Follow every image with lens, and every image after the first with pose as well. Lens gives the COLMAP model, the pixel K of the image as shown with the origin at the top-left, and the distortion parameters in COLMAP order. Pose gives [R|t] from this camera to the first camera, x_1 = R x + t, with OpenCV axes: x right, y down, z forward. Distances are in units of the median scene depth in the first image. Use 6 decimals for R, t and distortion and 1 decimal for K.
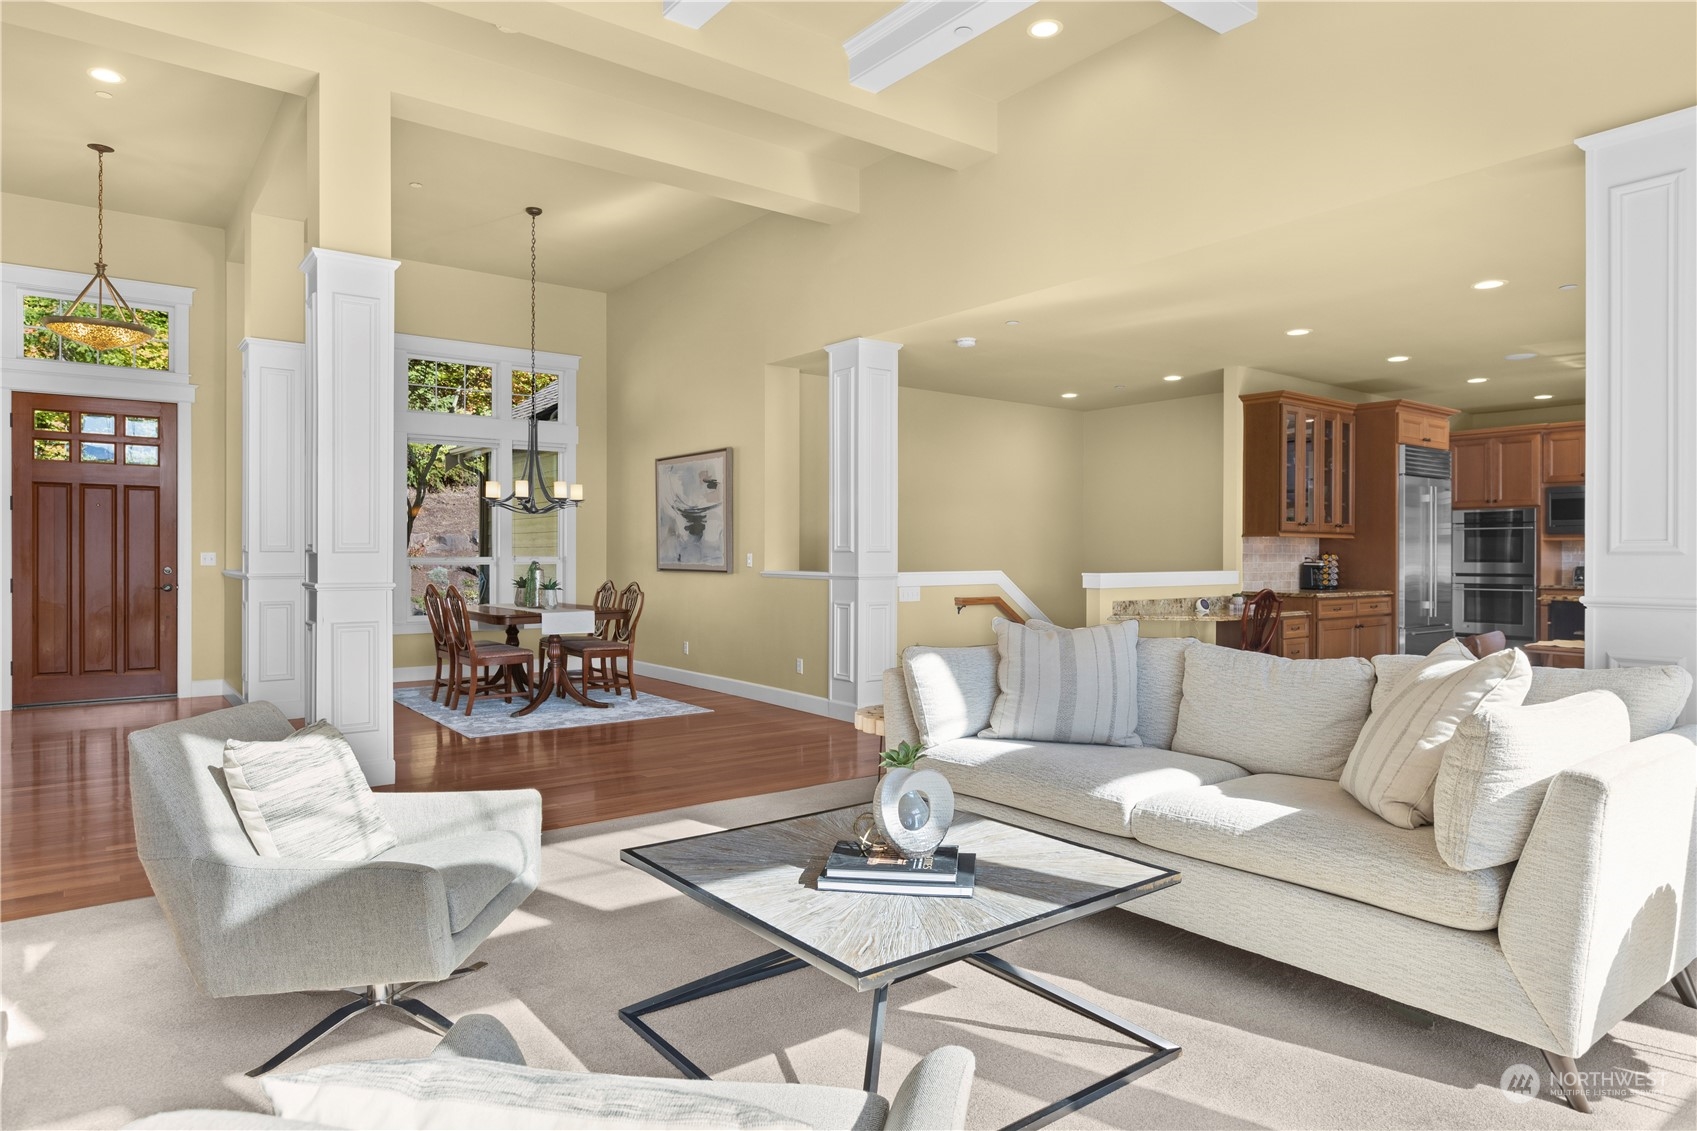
lens RADIAL K [[953.2, 0, 836.6], [0, 953.2, 559.9], [0, 0, 1]] dist [-0.001766, 0.000503]
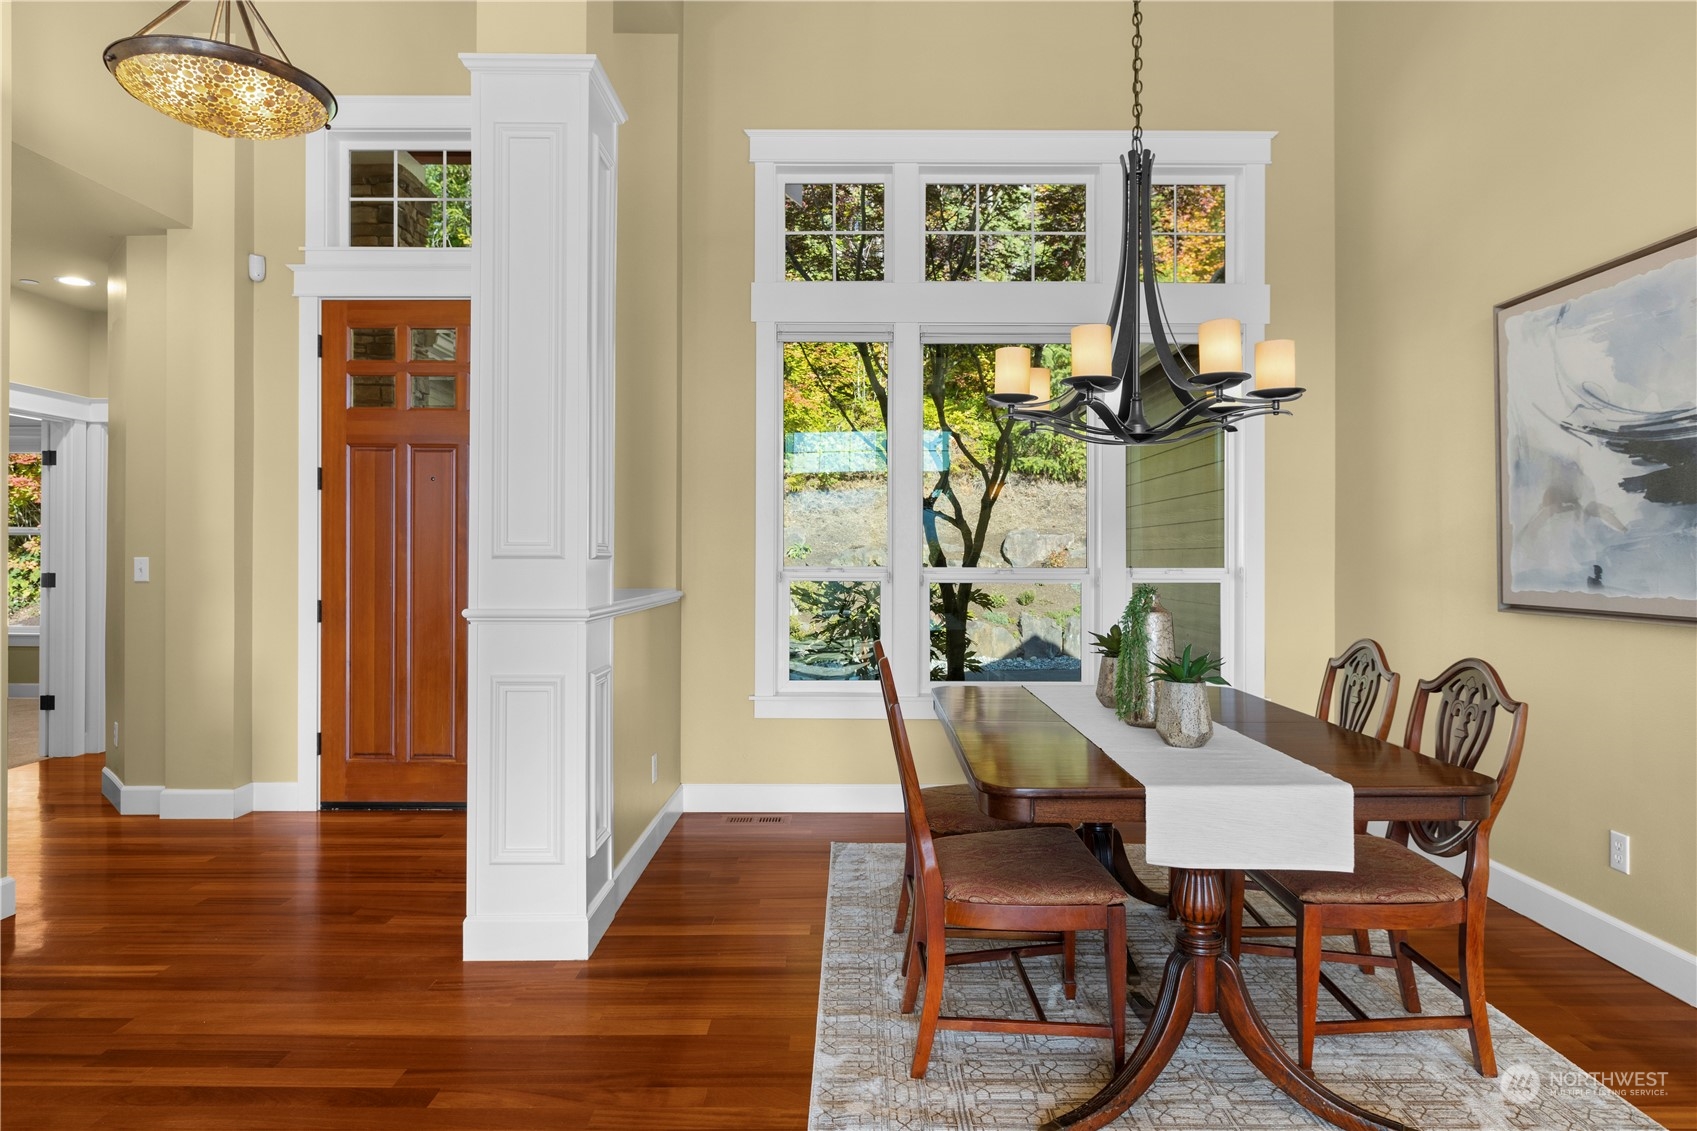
lens RADIAL K [[953.2, 0, 851.8], [0, 953.2, 555.4], [0, 0, 1]] dist [-0.001766, 0.000503]
pose [[0.785700, -0.001202, -0.618606, -0.165660], [-0.004865, 0.999955, -0.008122, -0.005447], [0.618588, 0.009391, 0.785659, 0.586400]]
